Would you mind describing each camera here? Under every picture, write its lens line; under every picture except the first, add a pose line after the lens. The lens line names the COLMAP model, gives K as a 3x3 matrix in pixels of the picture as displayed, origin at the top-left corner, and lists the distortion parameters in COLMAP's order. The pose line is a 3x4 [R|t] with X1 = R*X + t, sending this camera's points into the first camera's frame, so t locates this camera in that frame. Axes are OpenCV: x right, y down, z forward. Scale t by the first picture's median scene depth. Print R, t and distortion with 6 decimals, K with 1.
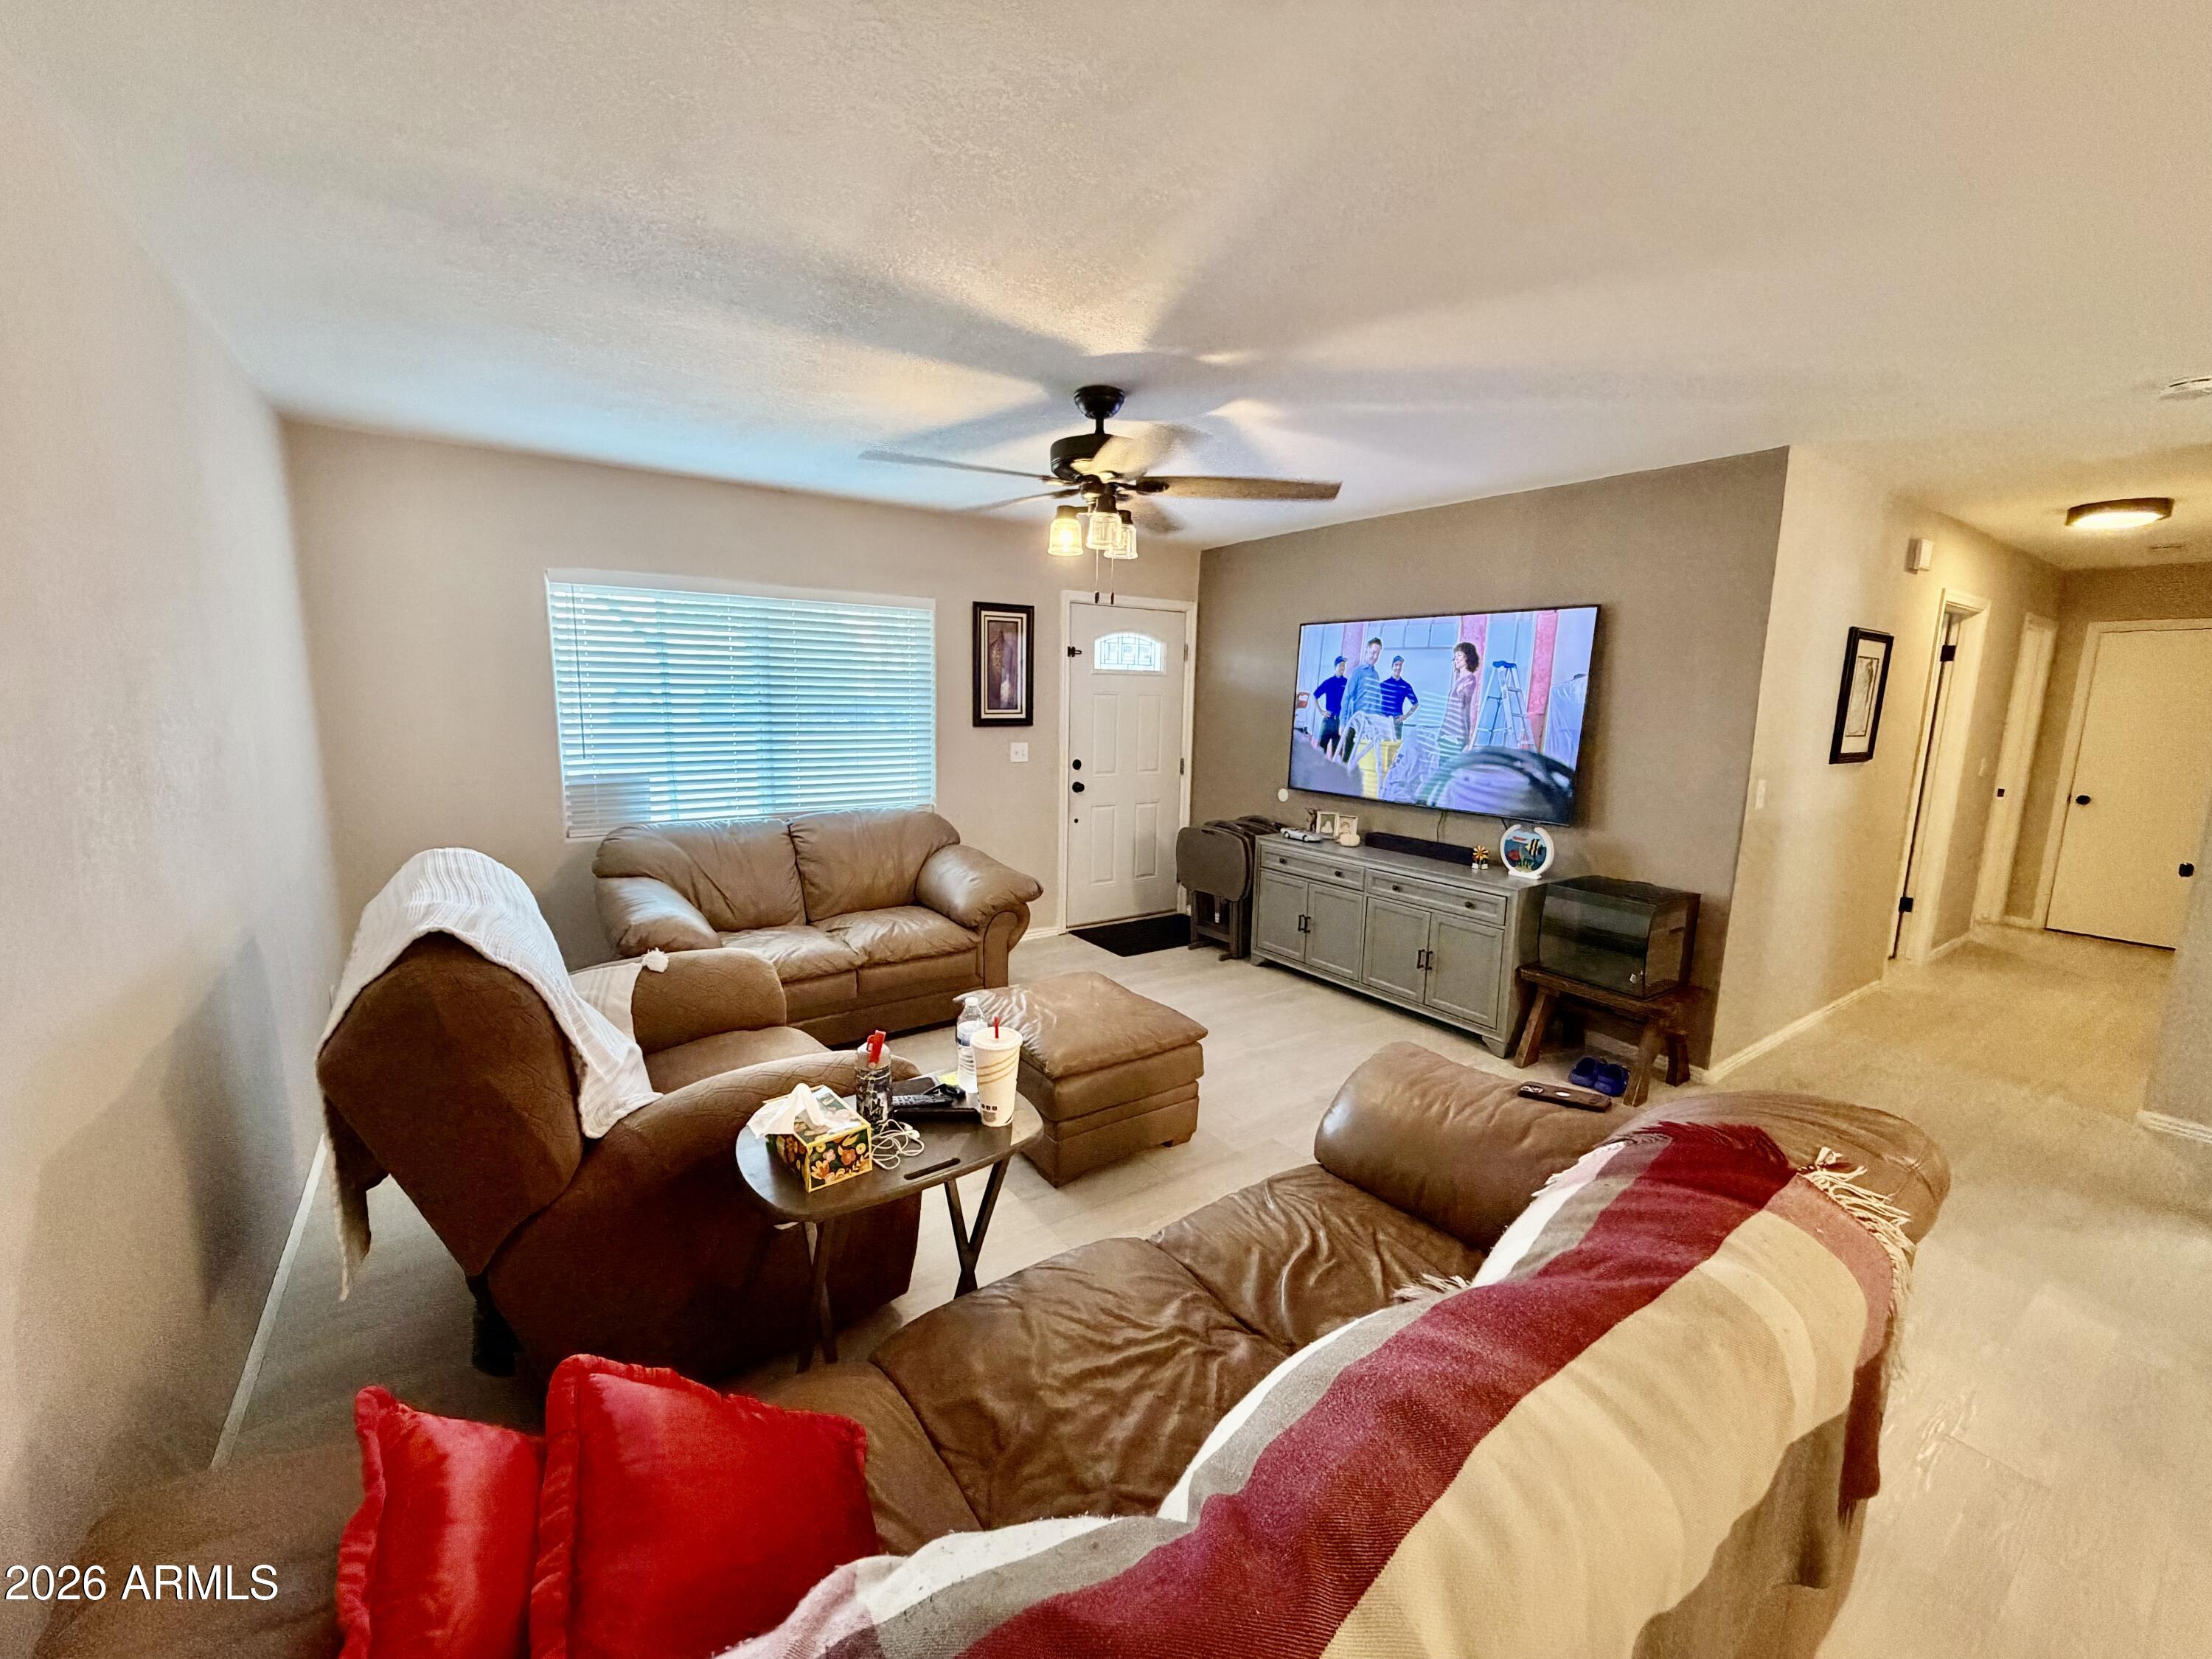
lens RADIAL K [[882.1, 0, 1099.3], [0, 882.1, 835.7], [0, 0, 1]] dist [-0.001417, -0.000302]
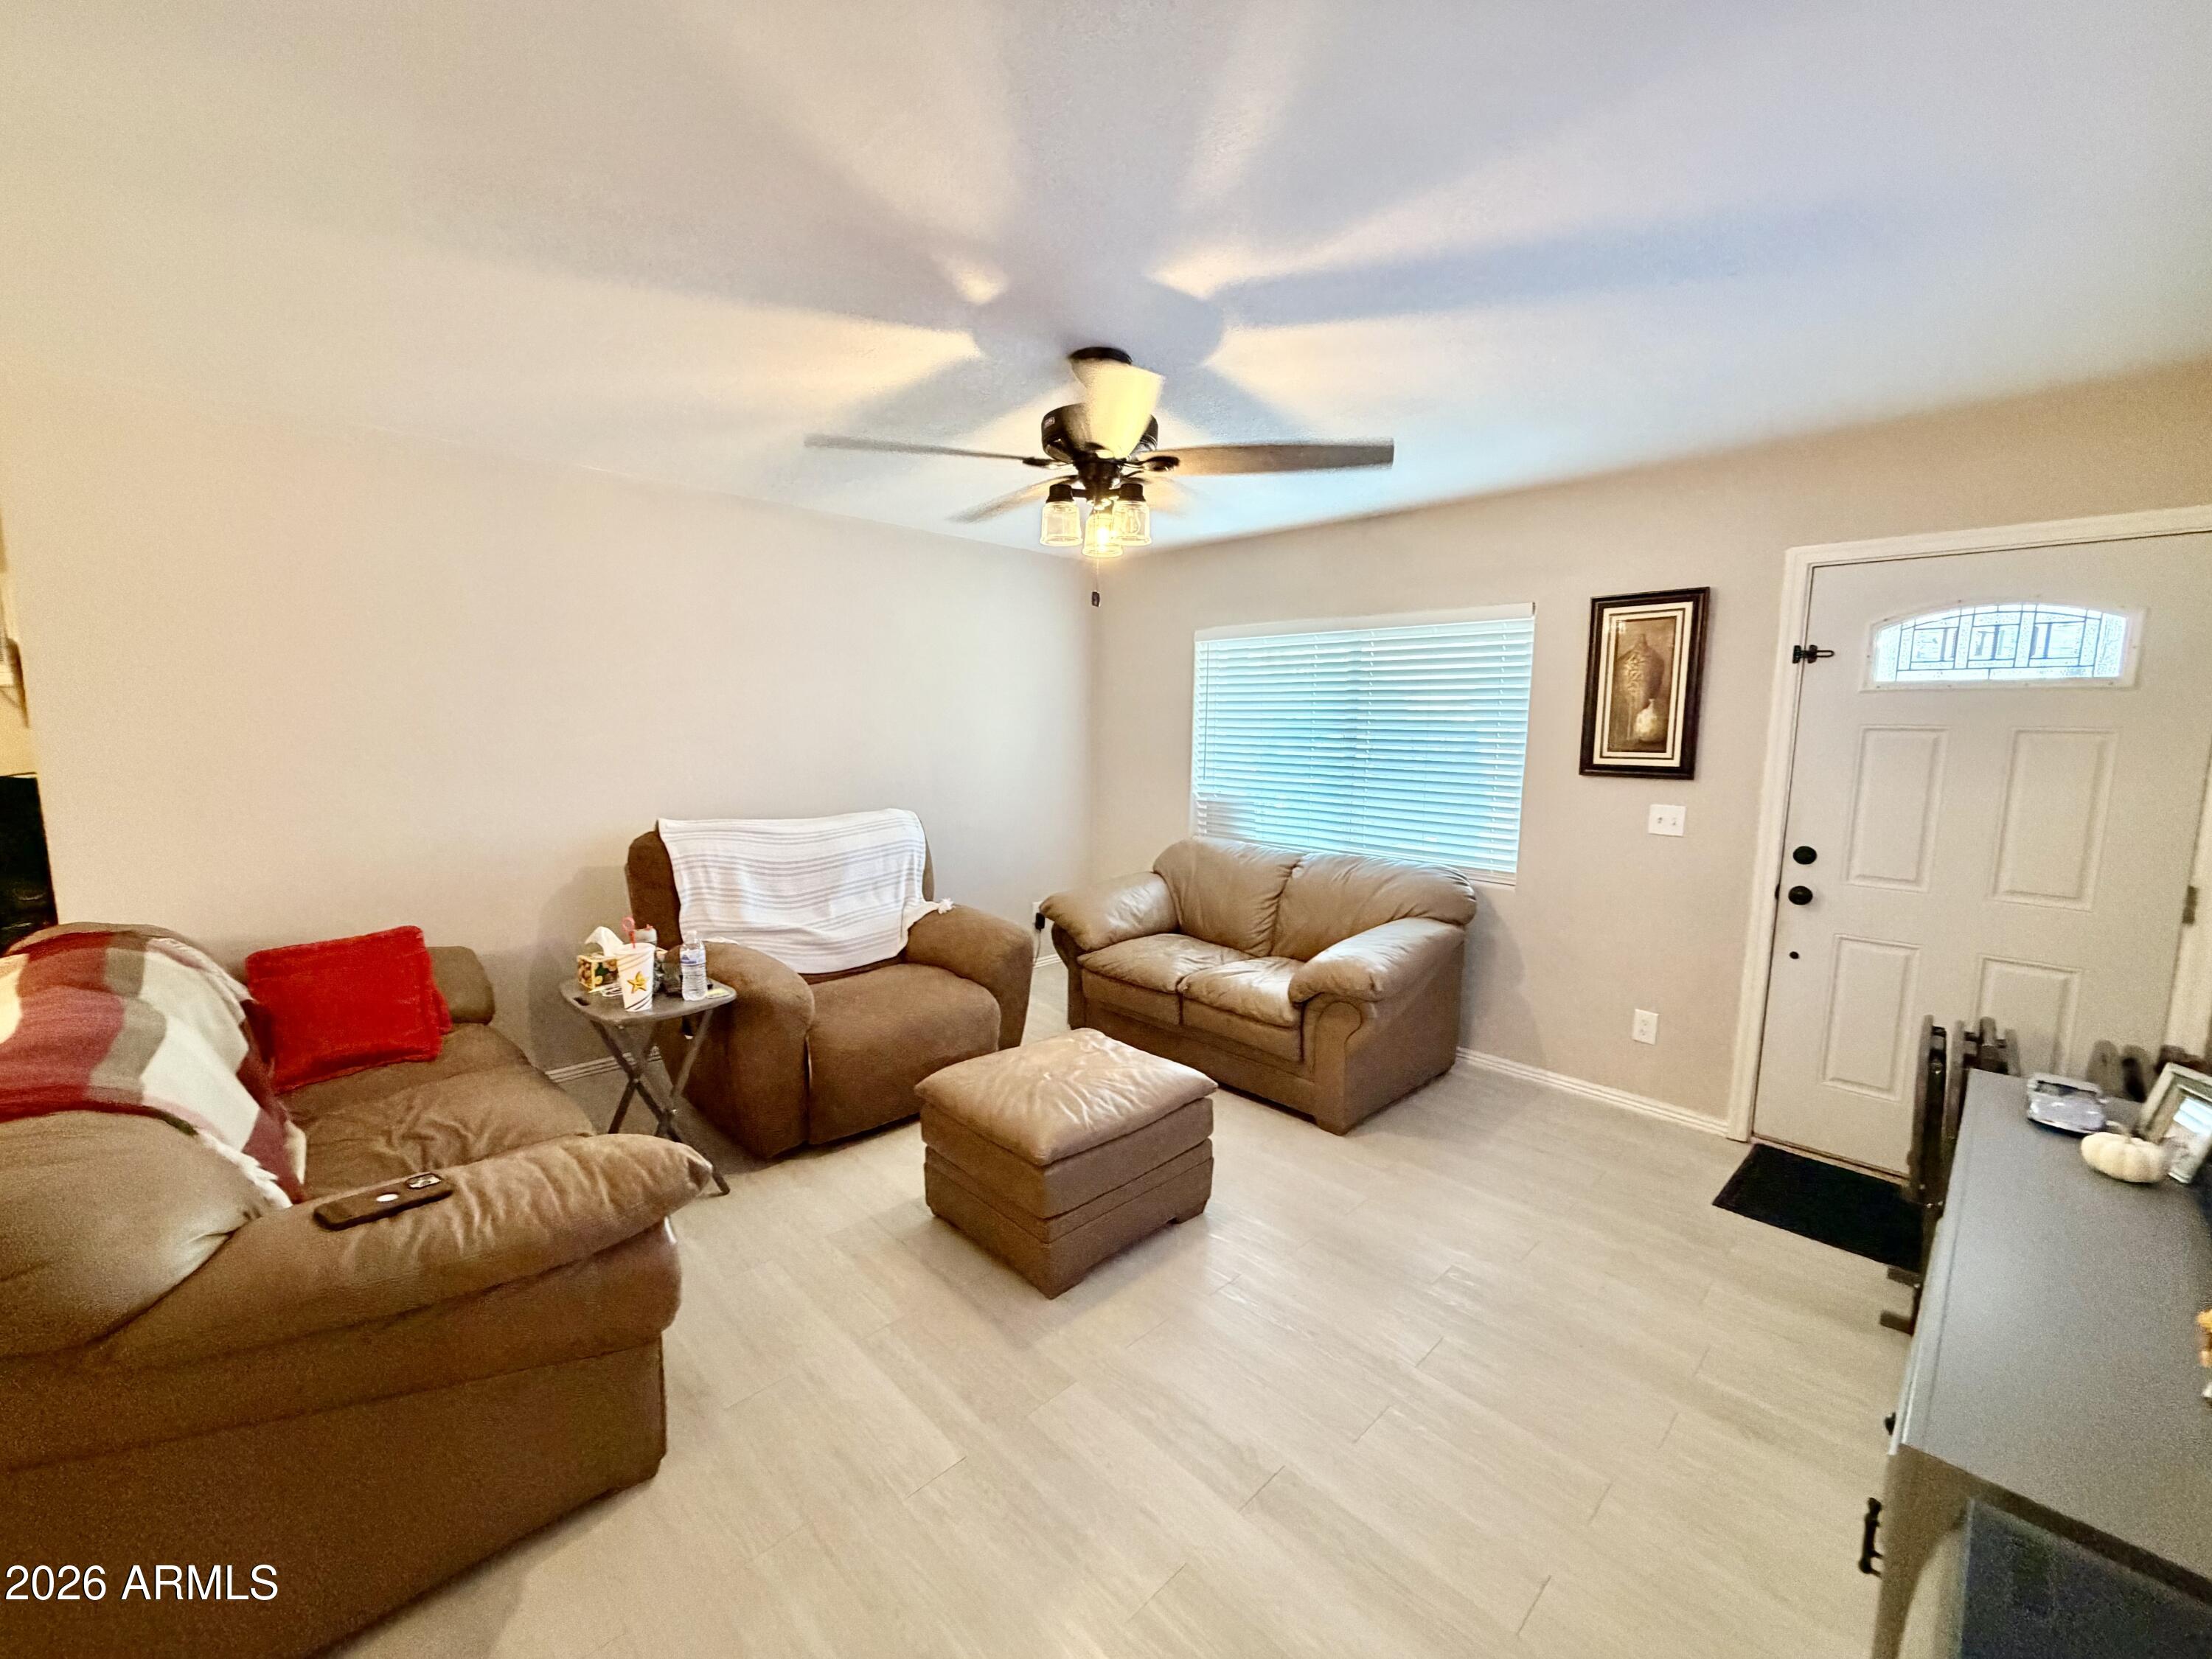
lens RADIAL K [[882.1, 0, 1100.5], [0, 882.1, 825.0], [0, 0, 1]] dist [-0.001417, -0.000302]
pose [[0.161797, 0.093811, -0.982355, 0.476446], [-0.171677, 0.982967, 0.065594, -0.063336], [0.971776, 0.158035, 0.175146, 0.500510]]
